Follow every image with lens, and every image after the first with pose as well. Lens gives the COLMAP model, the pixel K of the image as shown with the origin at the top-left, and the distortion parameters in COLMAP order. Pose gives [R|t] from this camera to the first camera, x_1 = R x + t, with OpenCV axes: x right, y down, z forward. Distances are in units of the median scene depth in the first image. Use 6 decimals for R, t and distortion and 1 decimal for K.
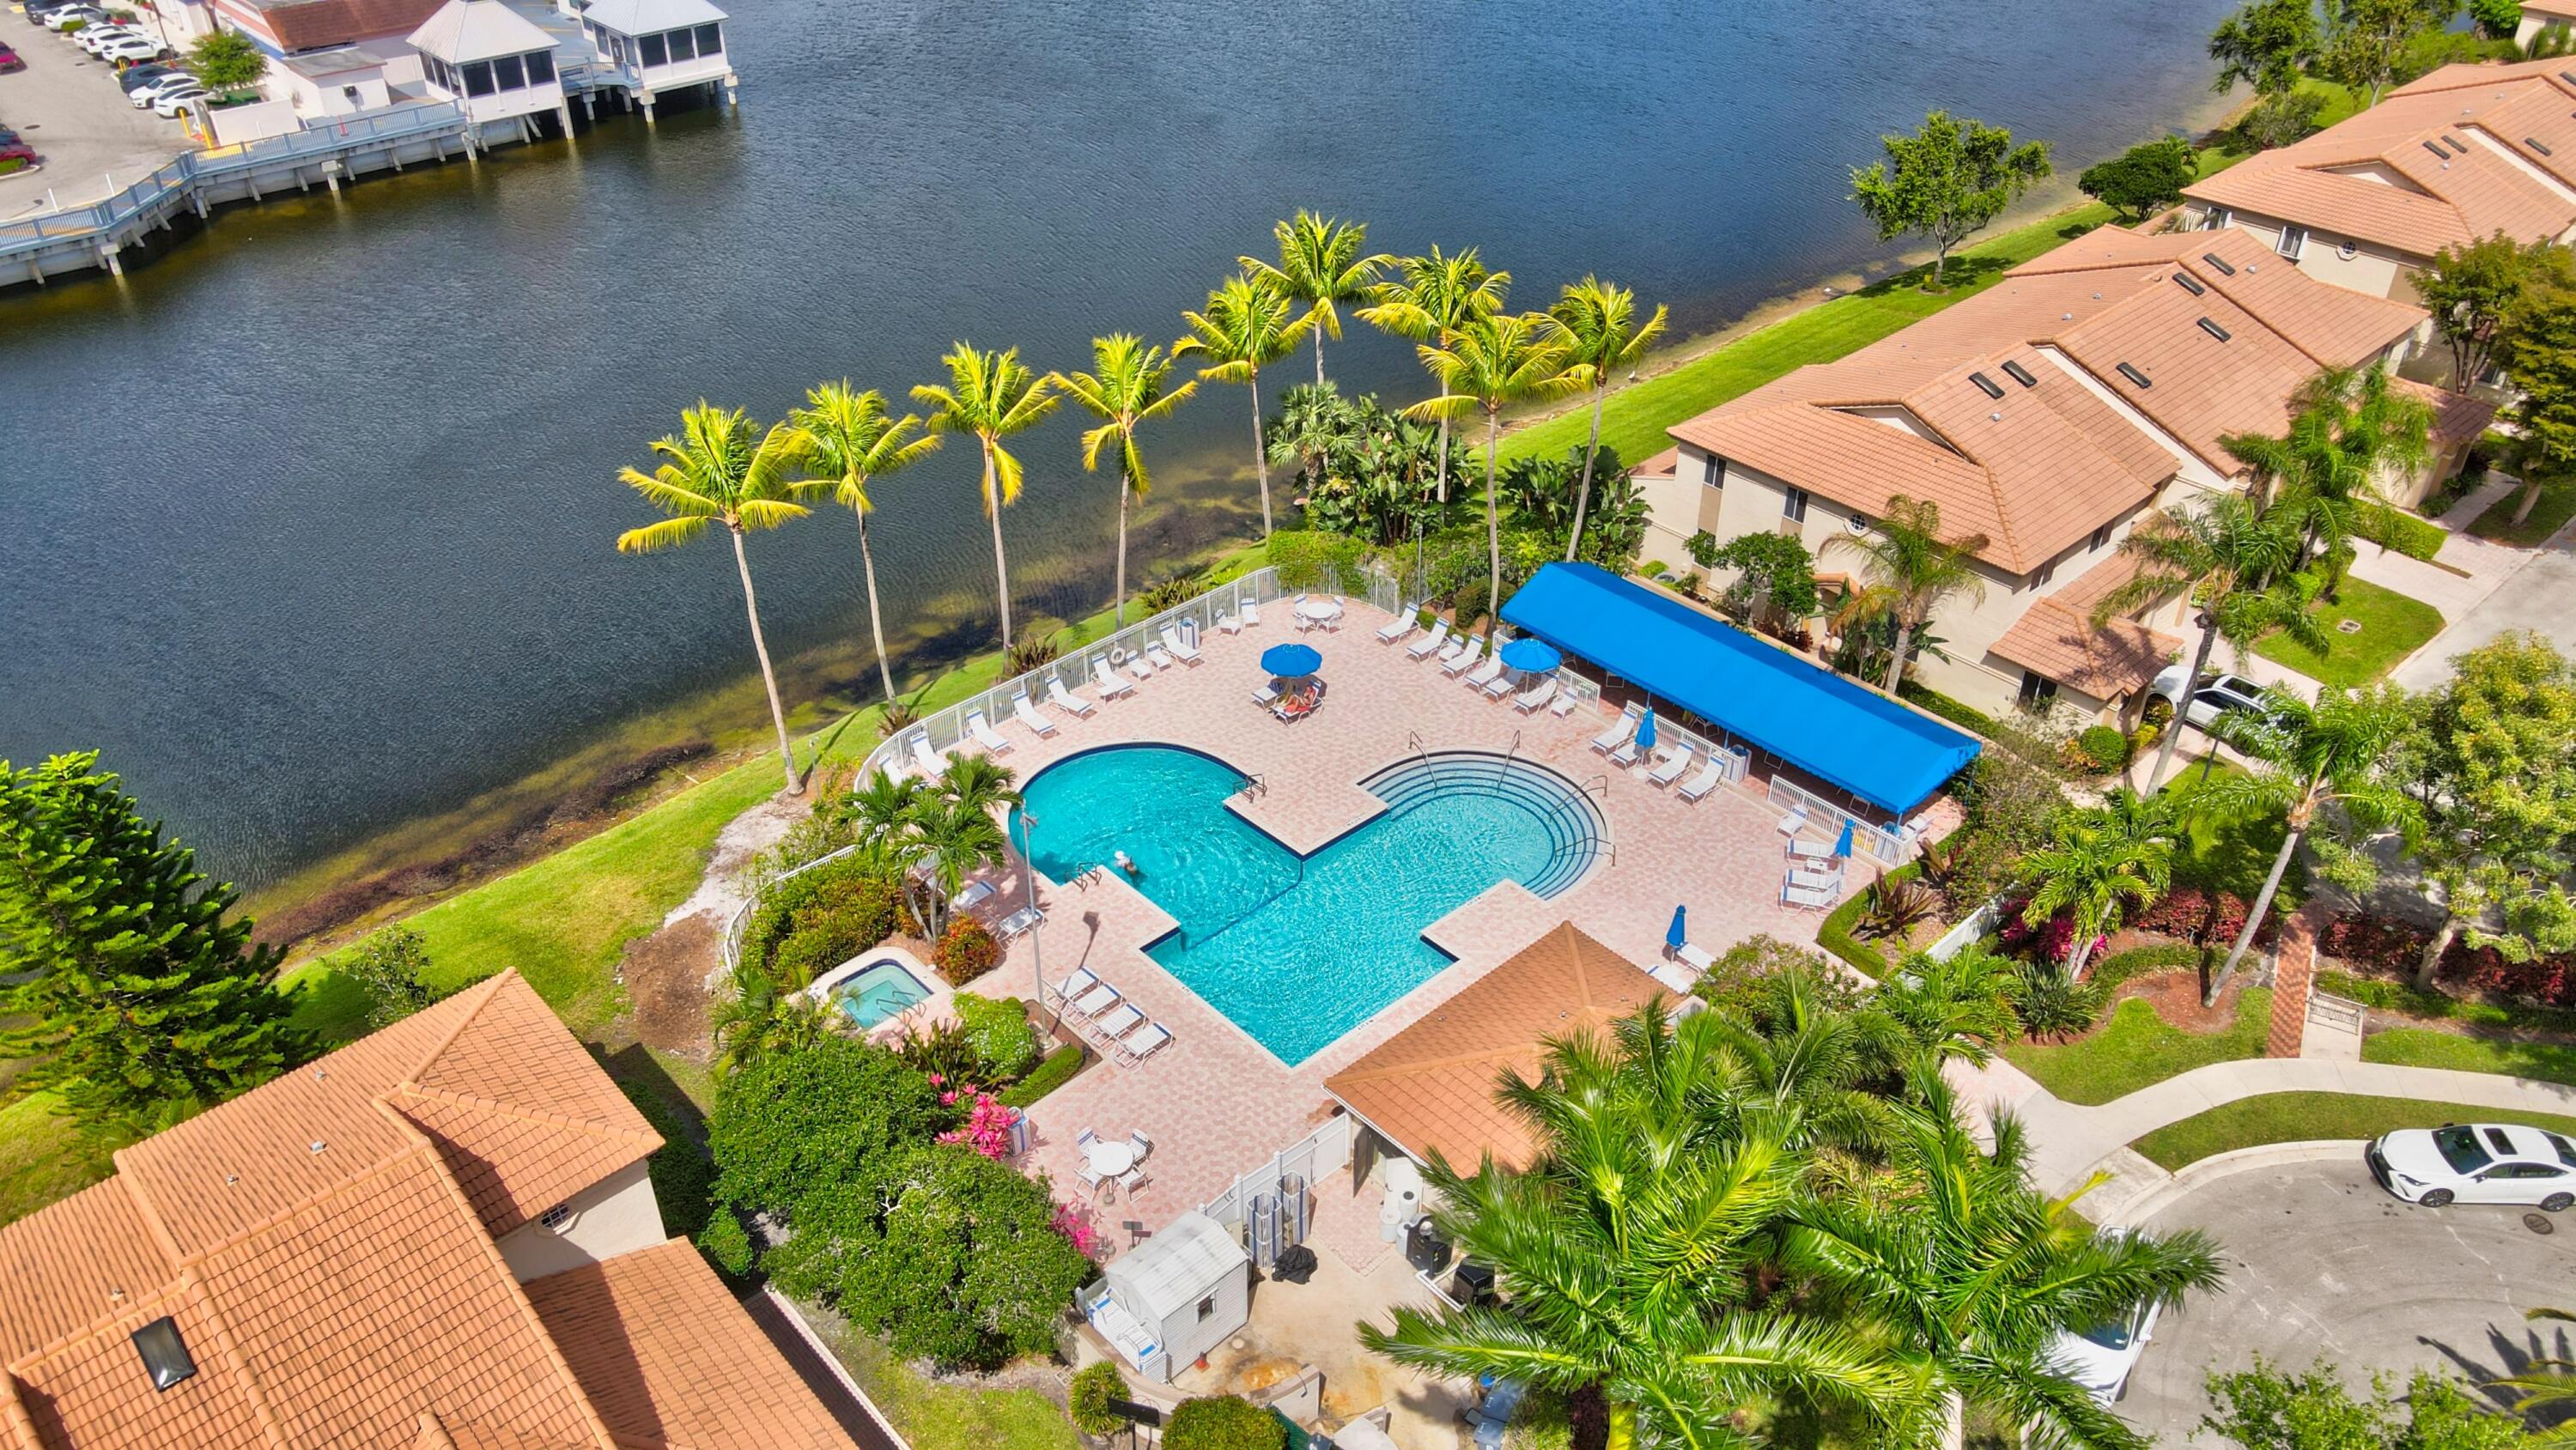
lens RADIAL K [[1891.4, 0, 1284.4], [0, 1891.4, 718.7], [0, 0, 1]] dist [-0.010645, 0.038862]
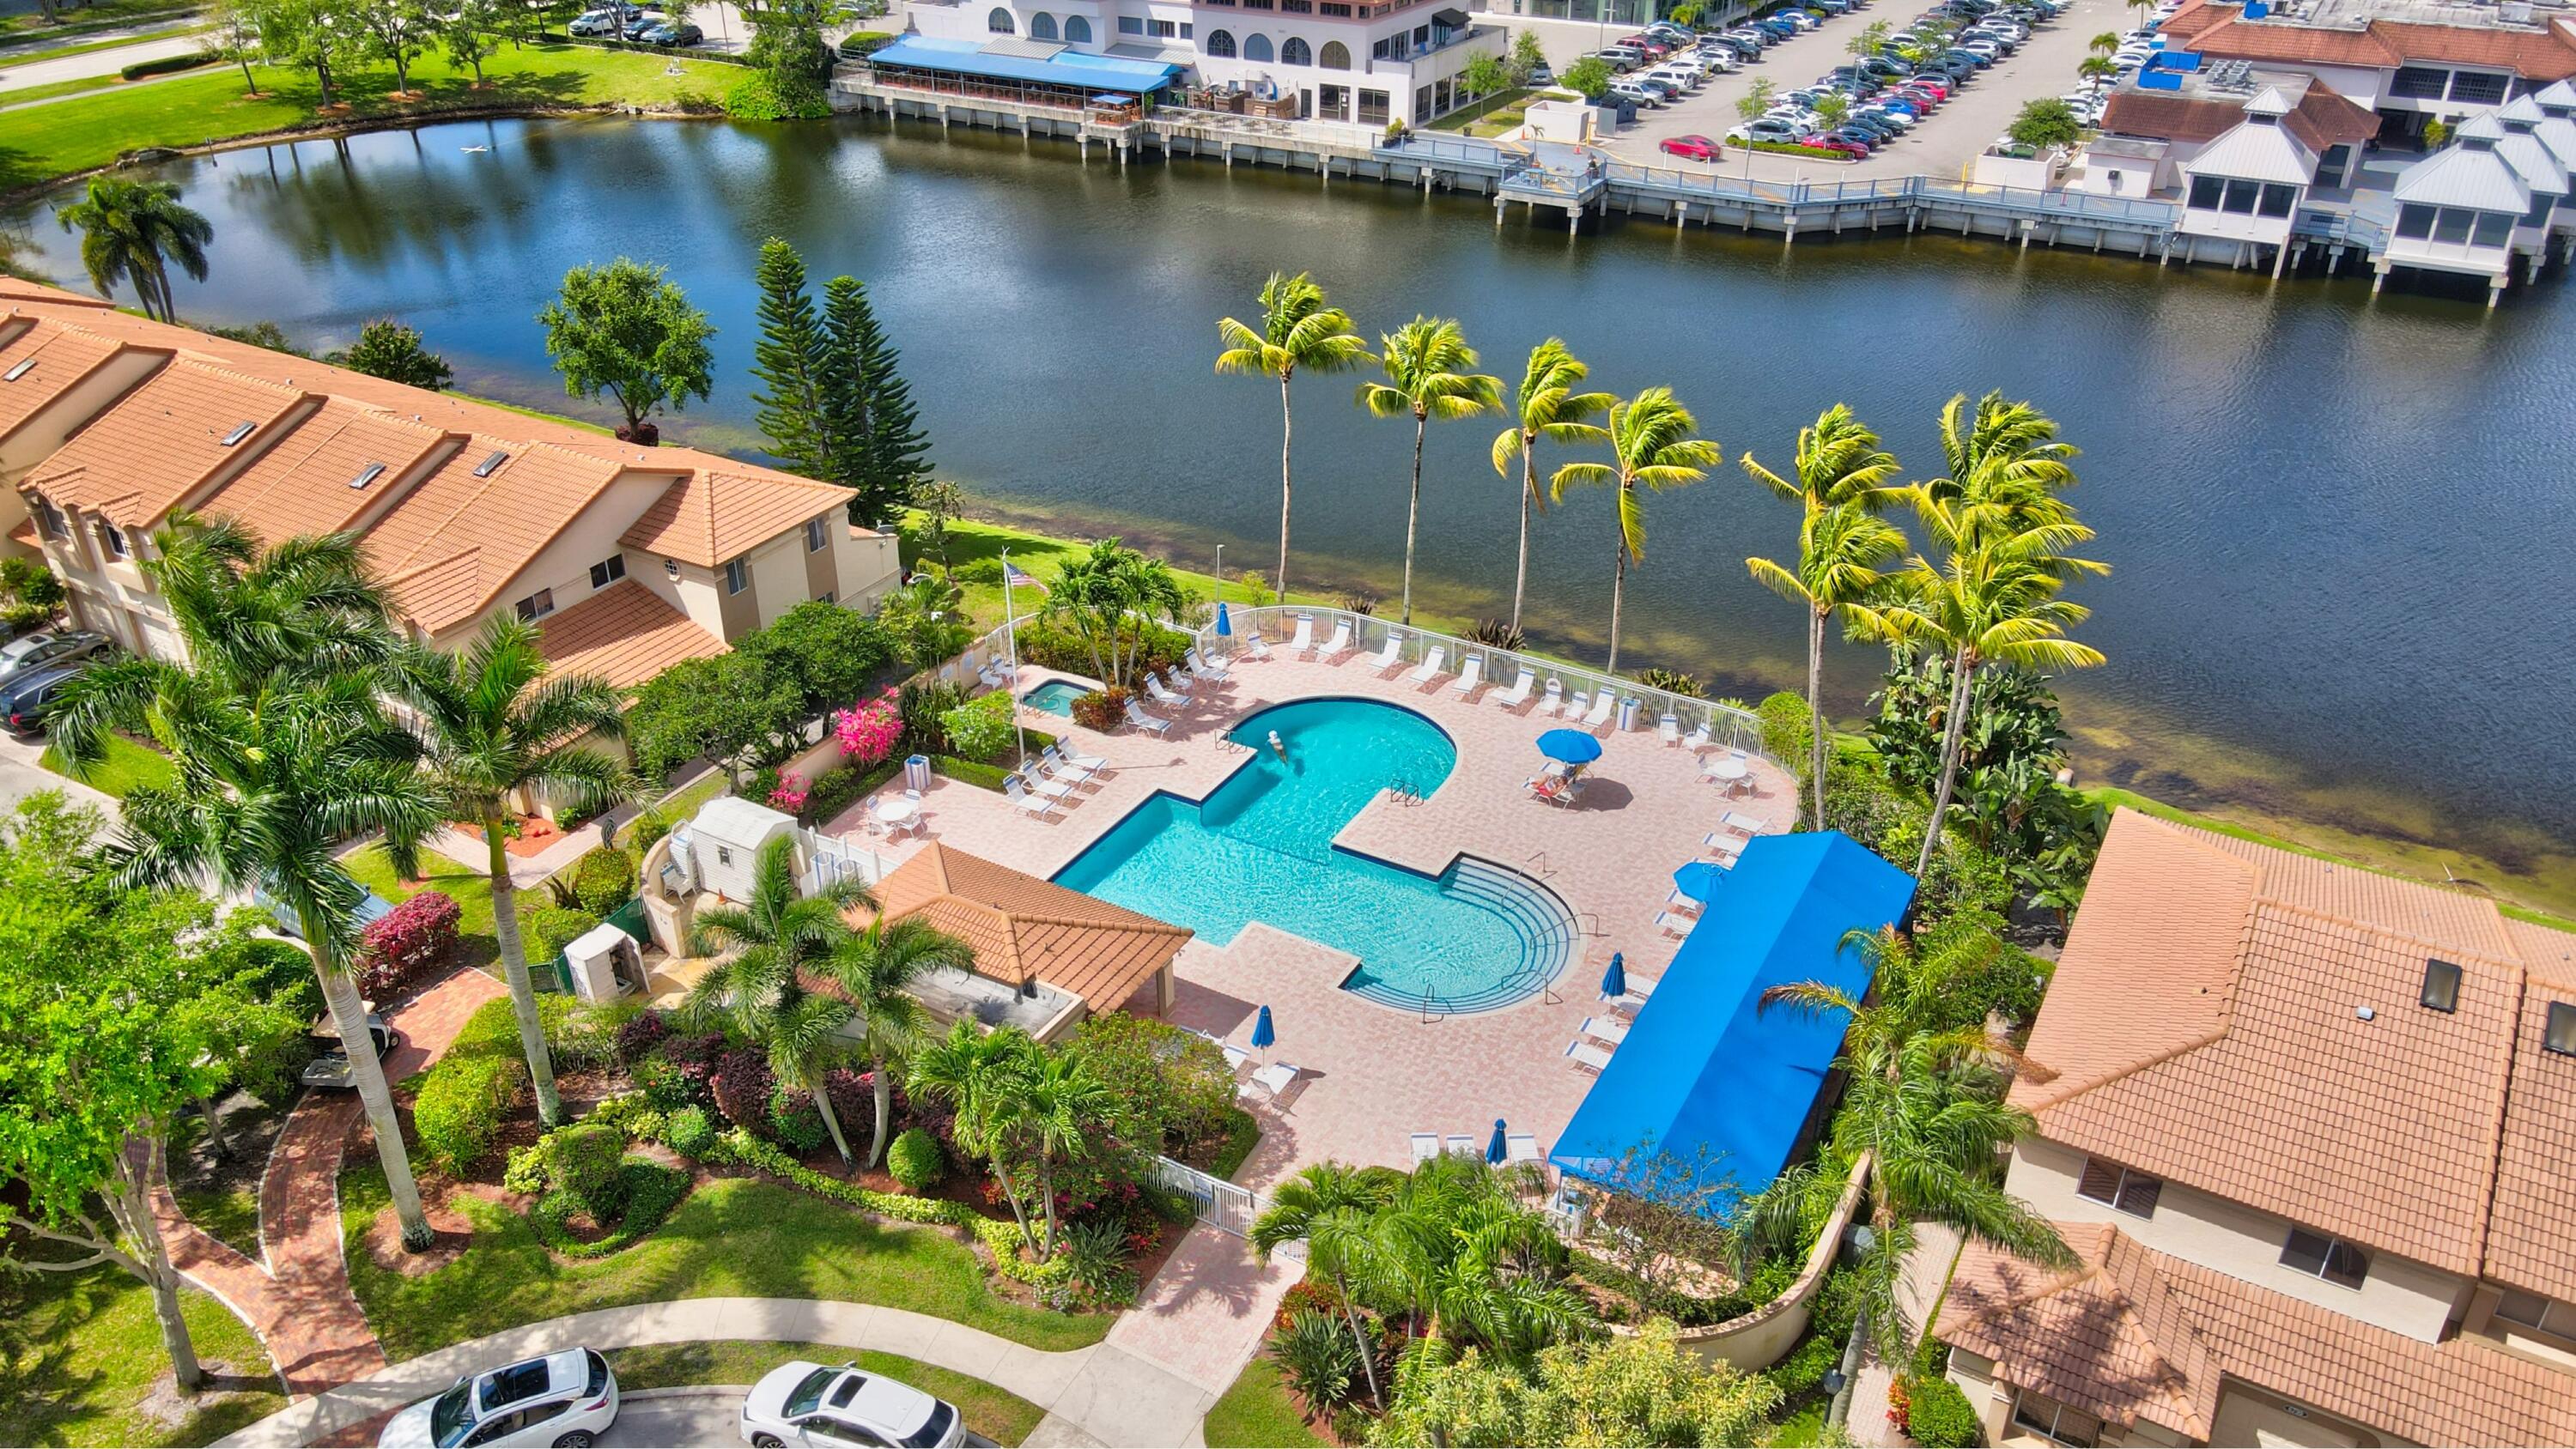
lens RADIAL K [[1891.3, 0, 1280.7], [0, 1891.3, 728.8], [0, 0, 1]] dist [-0.010645, 0.038862]
pose [[0.306588, 0.473499, -0.825713, 0.381891], [-0.535922, 0.802792, 0.261367, -0.107758], [0.786633, 0.362386, 0.499885, 0.213175]]
